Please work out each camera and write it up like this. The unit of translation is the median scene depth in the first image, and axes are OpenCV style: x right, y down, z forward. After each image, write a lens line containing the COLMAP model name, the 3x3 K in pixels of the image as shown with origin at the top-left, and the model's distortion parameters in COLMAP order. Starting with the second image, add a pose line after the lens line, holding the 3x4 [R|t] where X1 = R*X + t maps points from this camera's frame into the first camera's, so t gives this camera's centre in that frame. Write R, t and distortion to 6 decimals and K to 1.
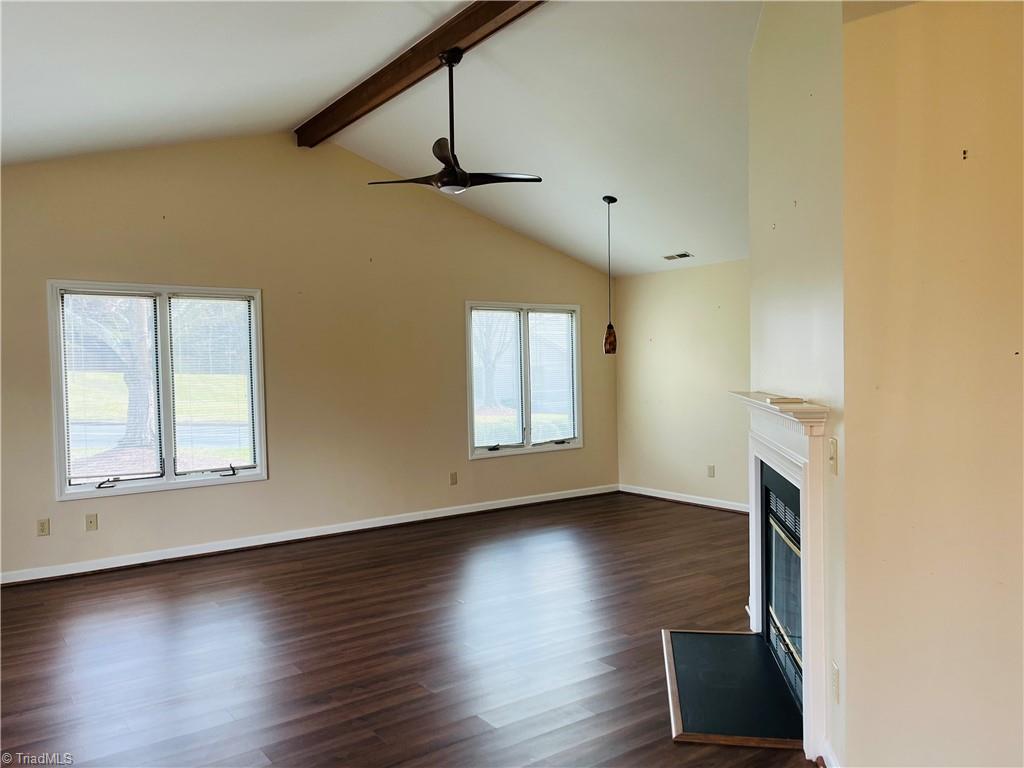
lens RADIAL K [[772.6, 0, 508.8], [0, 772.6, 386.8], [0, 0, 1]] dist [0.066774, -0.059943]
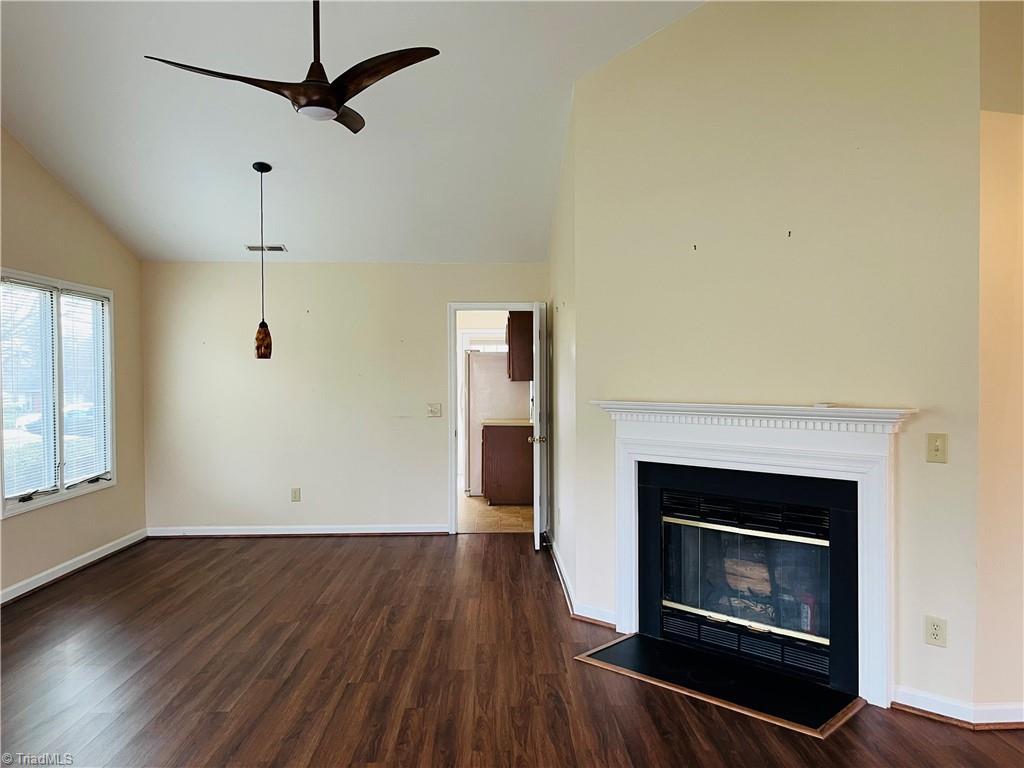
lens RADIAL K [[772.6, 0, 512.9], [0, 772.6, 382.4], [0, 0, 1]] dist [0.066774, -0.059943]
pose [[0.554779, 0.010617, 0.831930, -0.333709], [0.011243, 0.999732, -0.020255, 0.000558], [-0.831922, 0.020590, 0.554510, 0.288715]]
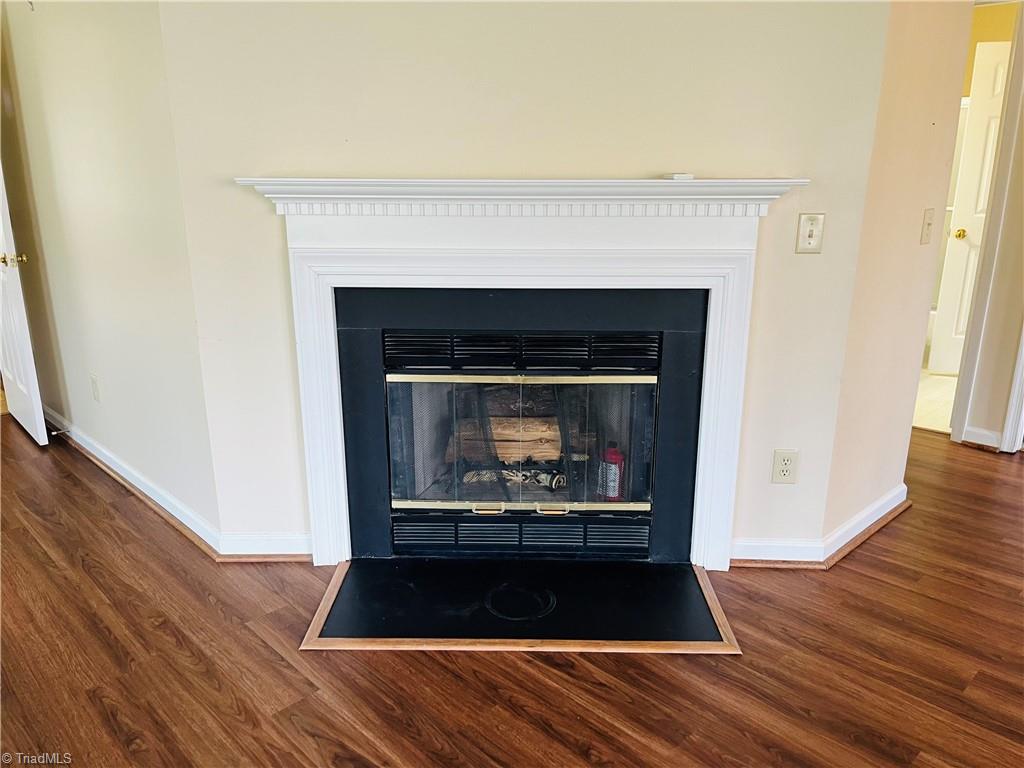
lens RADIAL K [[772.6, 0, 507.7], [0, 772.6, 386.7], [0, 0, 1]] dist [0.066774, -0.059943]
pose [[-0.155939, -0.251063, 0.955328, -0.153239], [0.024495, 0.965879, 0.257834, 0.005551], [-0.987463, 0.063607, -0.144468, 0.494828]]
